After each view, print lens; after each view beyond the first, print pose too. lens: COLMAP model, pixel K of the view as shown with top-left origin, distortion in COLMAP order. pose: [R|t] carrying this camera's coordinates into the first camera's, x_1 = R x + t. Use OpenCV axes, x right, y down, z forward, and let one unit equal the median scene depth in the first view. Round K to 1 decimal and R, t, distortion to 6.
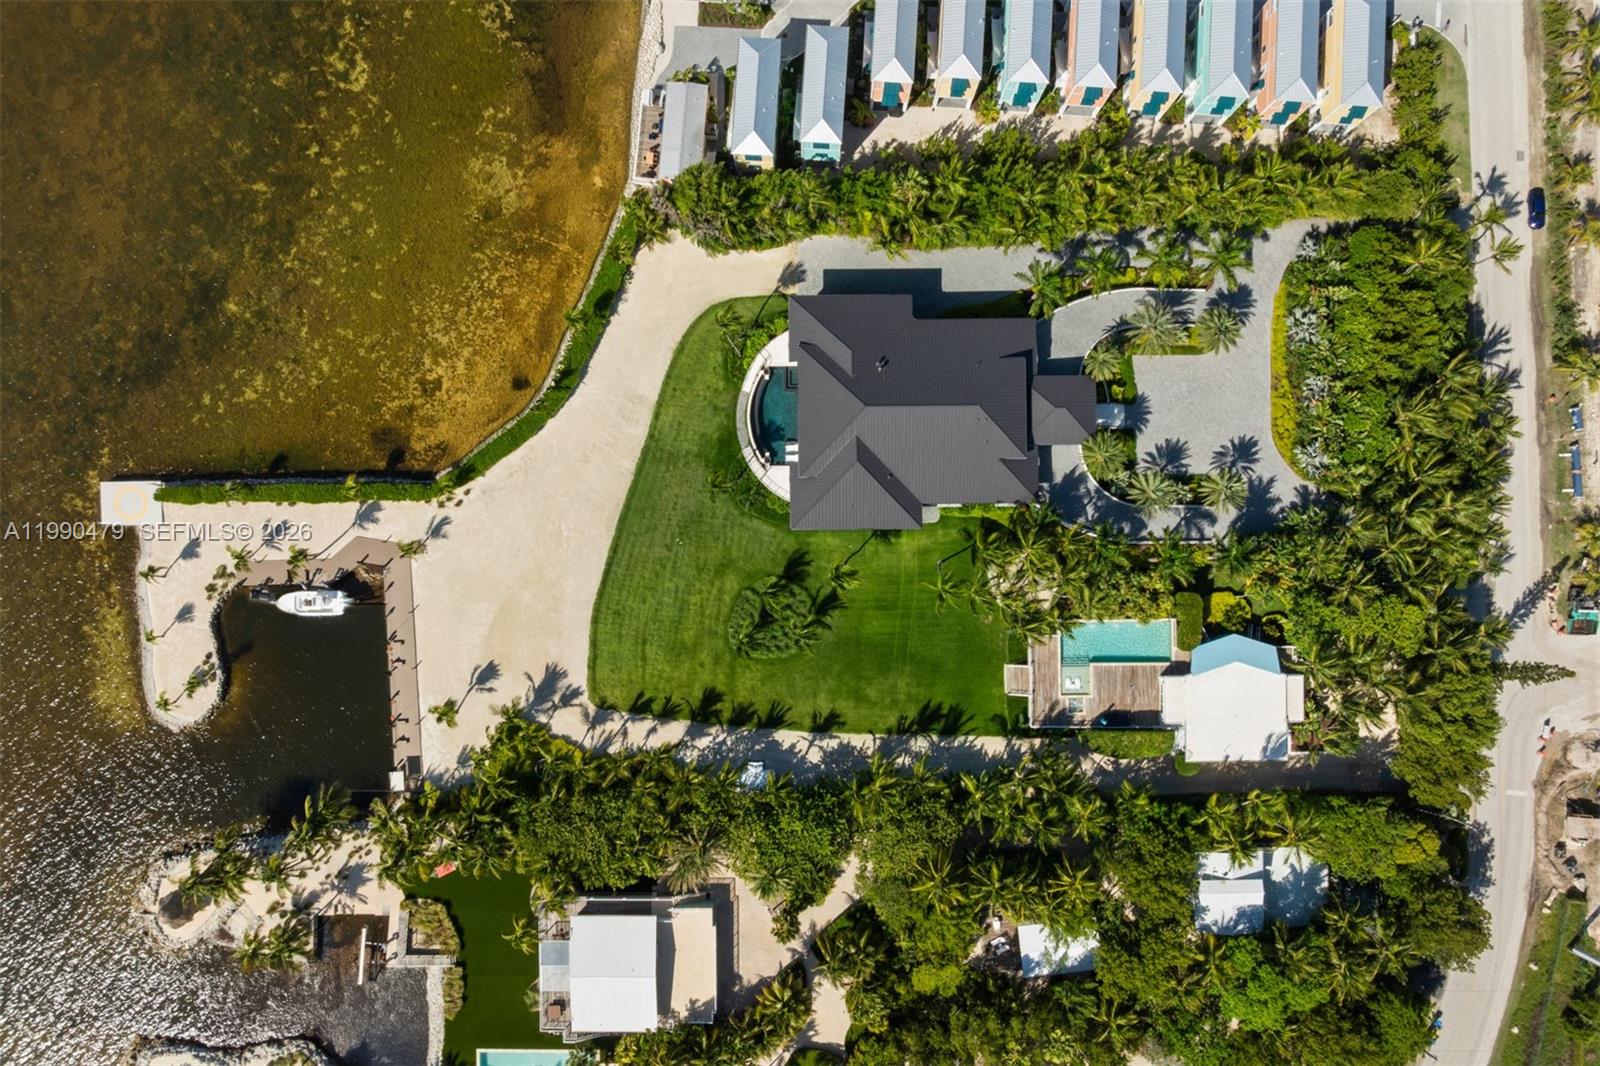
lens RADIAL K [[1136.9, 0, 800.0], [0, 1136.9, 533.0], [0, 0, 1]] dist [-0.001290, -0.053147]
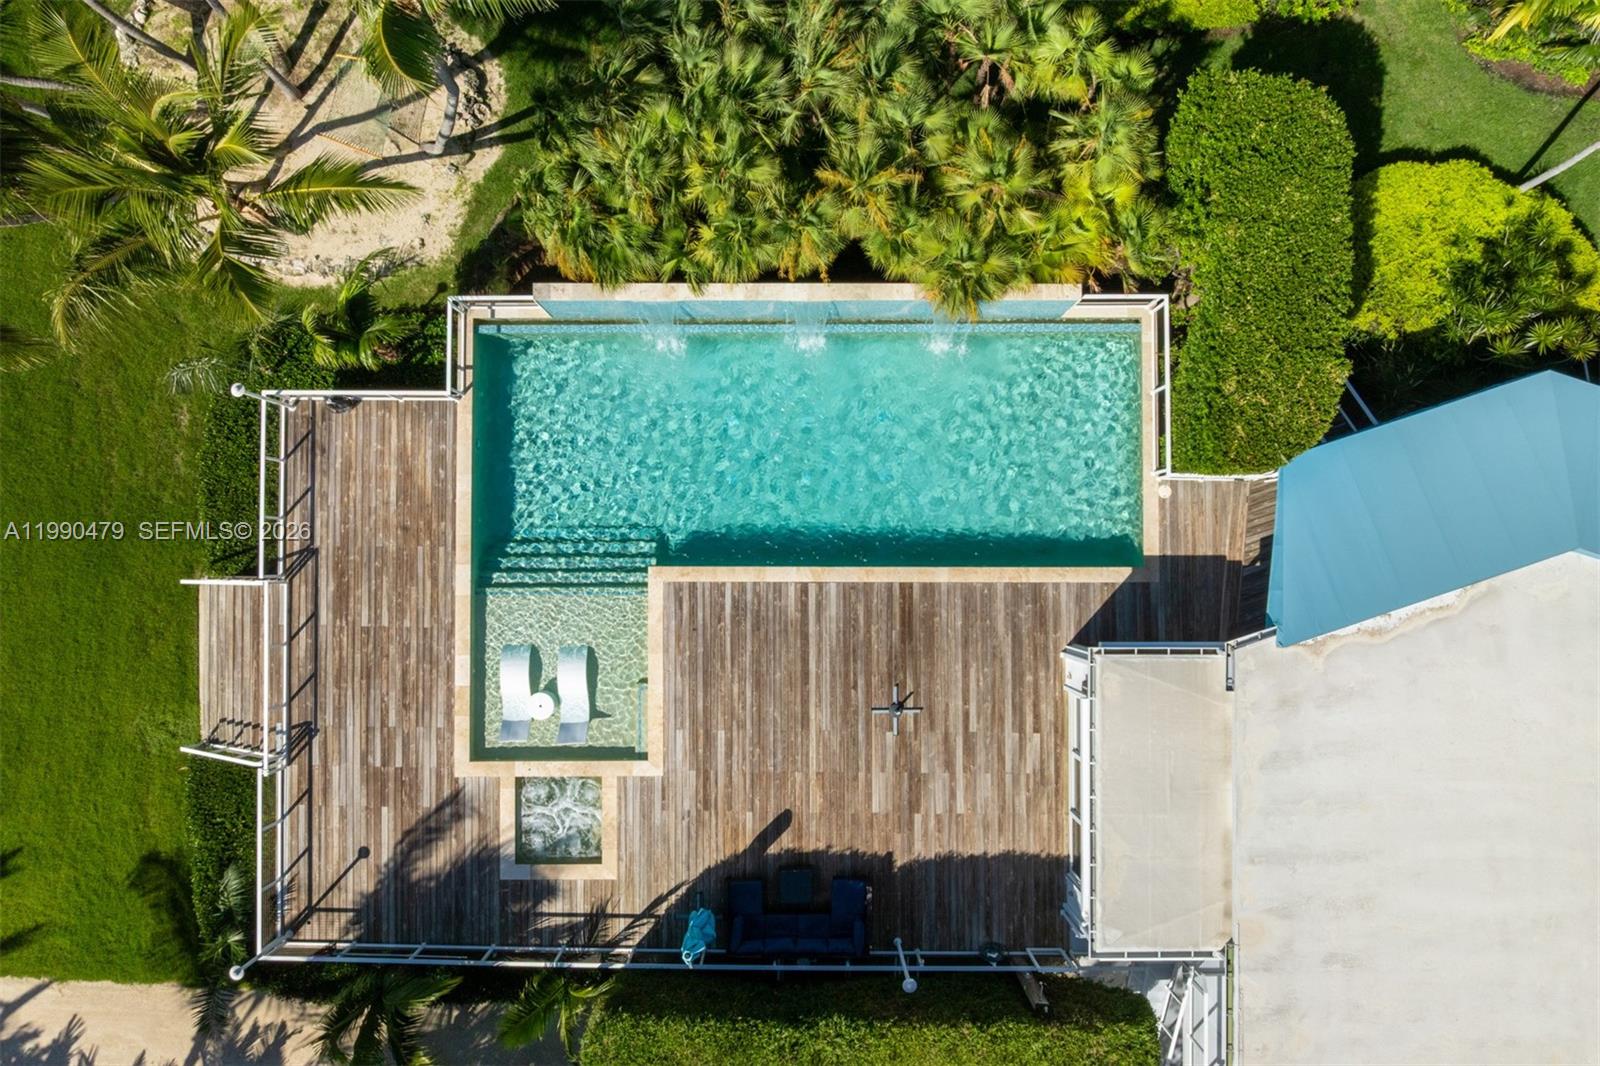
lens RADIAL K [[1123.8, 0, 800.0], [0, 1123.8, 533.0], [0, 0, 1]] dist [-0.016293, -0.022316]
pose [[0.999957, 0.007101, -0.006023, 0.274396], [-0.007142, 0.999951, -0.006890, 0.108921], [0.005974, 0.006932, 0.999958, 0.824532]]
